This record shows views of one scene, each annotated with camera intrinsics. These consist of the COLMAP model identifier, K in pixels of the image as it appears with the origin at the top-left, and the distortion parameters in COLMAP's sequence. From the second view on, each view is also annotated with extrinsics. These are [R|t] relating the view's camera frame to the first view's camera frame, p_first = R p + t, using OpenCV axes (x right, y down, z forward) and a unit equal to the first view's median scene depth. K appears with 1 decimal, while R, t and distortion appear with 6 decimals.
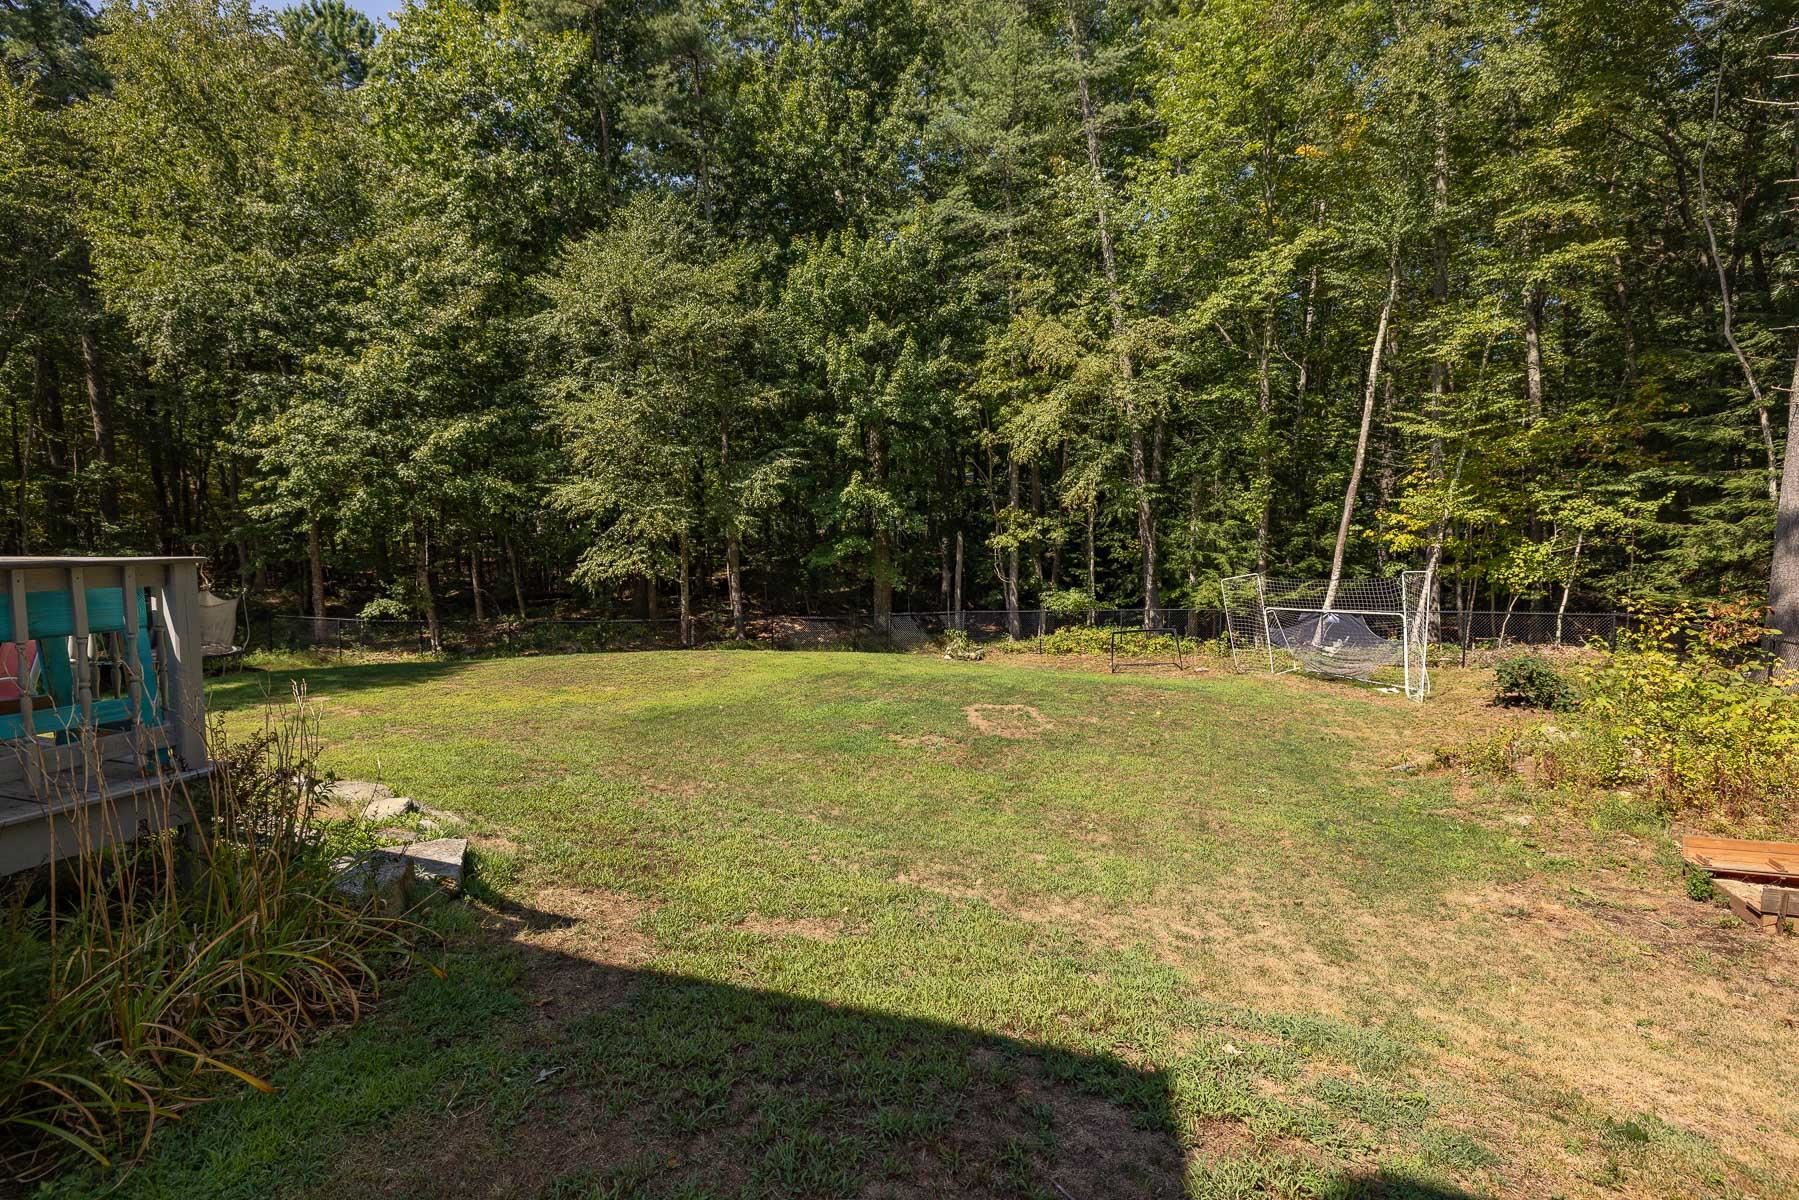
lens RADIAL K [[892.9, 0, 884.4], [0, 892.9, 589.1], [0, 0, 1]] dist [-0.011648, 0.001146]
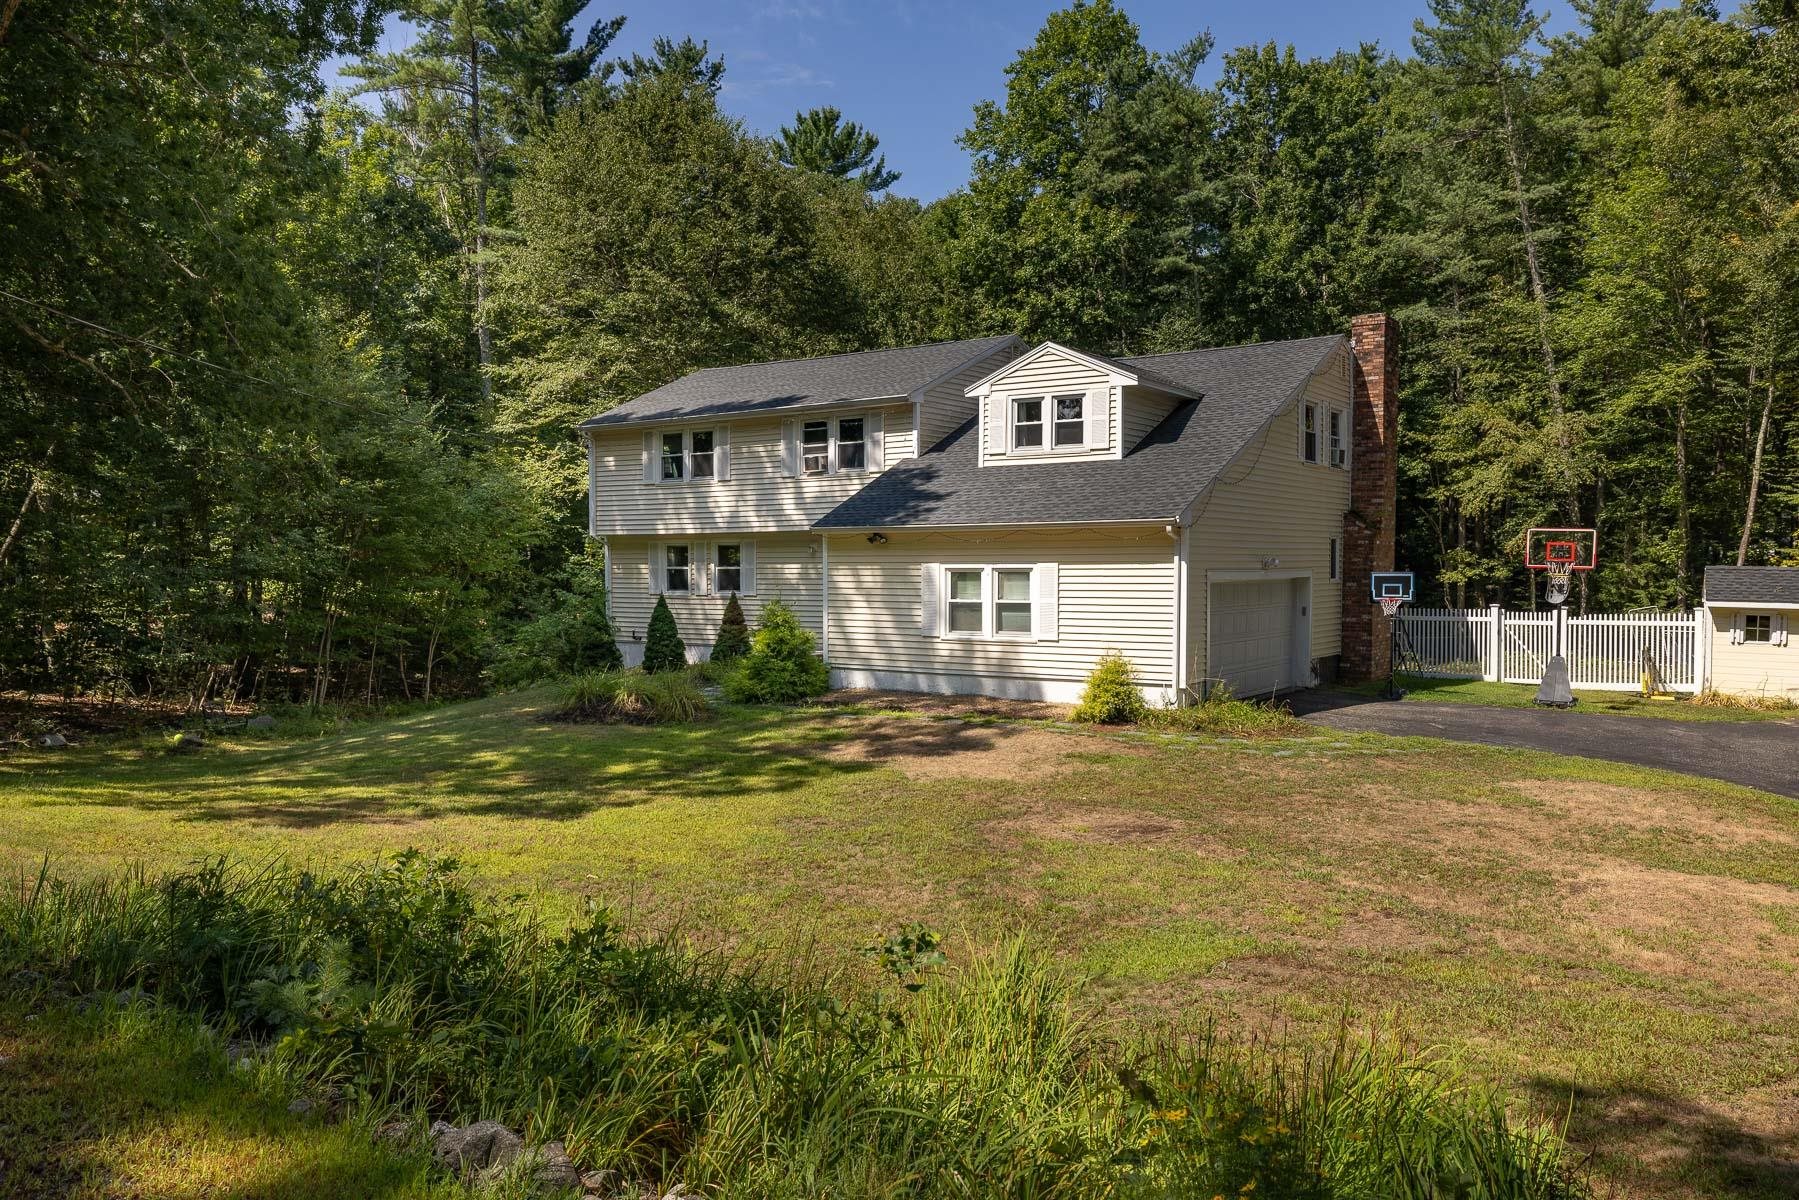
lens RADIAL K [[1330.8, 0, 851.4], [0, 1330.8, 600.2], [0, 0, 1]] dist [-0.025570, 0.005364]
pose [[0.959966, 0.009953, -0.279938, -0.162262], [-0.015658, 0.999713, -0.018150, 0.025068], [0.279677, 0.021806, 0.959846, -1.046075]]
